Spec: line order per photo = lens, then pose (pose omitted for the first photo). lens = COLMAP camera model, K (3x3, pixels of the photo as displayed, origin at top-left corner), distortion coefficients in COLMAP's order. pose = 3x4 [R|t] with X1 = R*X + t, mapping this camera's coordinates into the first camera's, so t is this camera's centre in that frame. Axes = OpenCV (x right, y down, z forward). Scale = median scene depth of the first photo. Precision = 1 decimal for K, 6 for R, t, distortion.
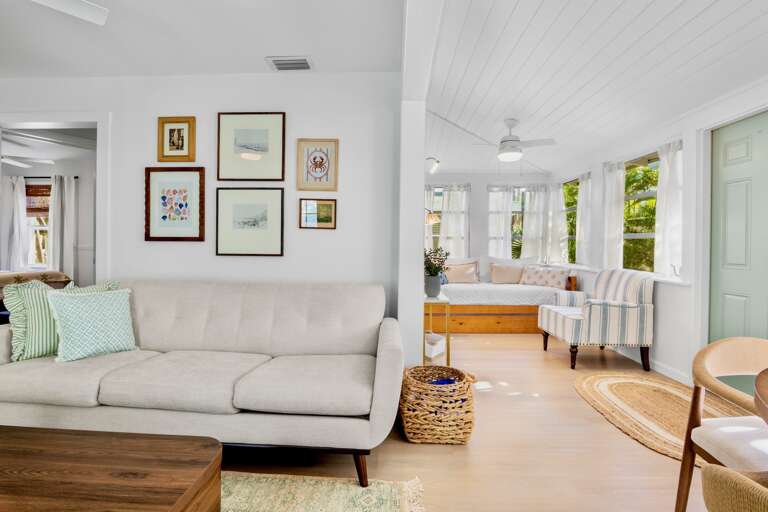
lens RADIAL K [[384.5, 0, 381.6], [0, 384.5, 246.6], [0, 0, 1]] dist [-0.005902, -0.001153]
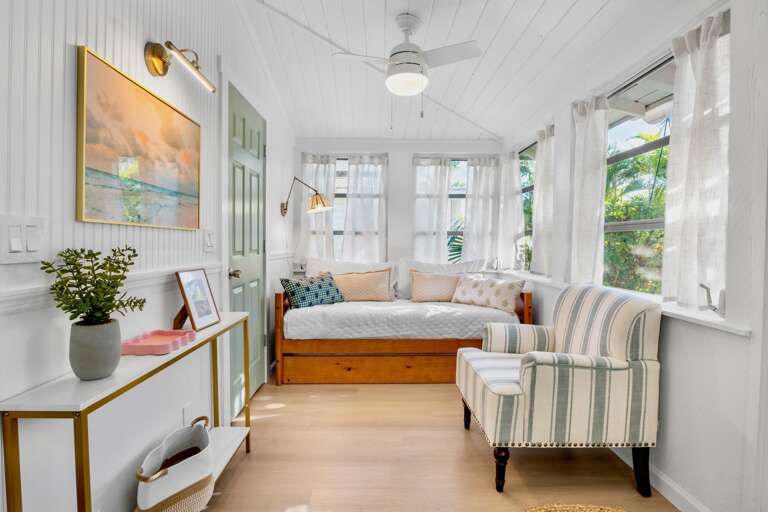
lens RADIAL K [[393.2, 0, 383.3], [0, 393.2, 253.5], [0, 0, 1]] dist [-0.004049, -0.000935]
pose [[0.999197, 0.000089, 0.040067, 0.327120], [-0.000825, 0.999831, 0.018348, 0.001808], [-0.040059, -0.018366, 0.999029, 0.503282]]
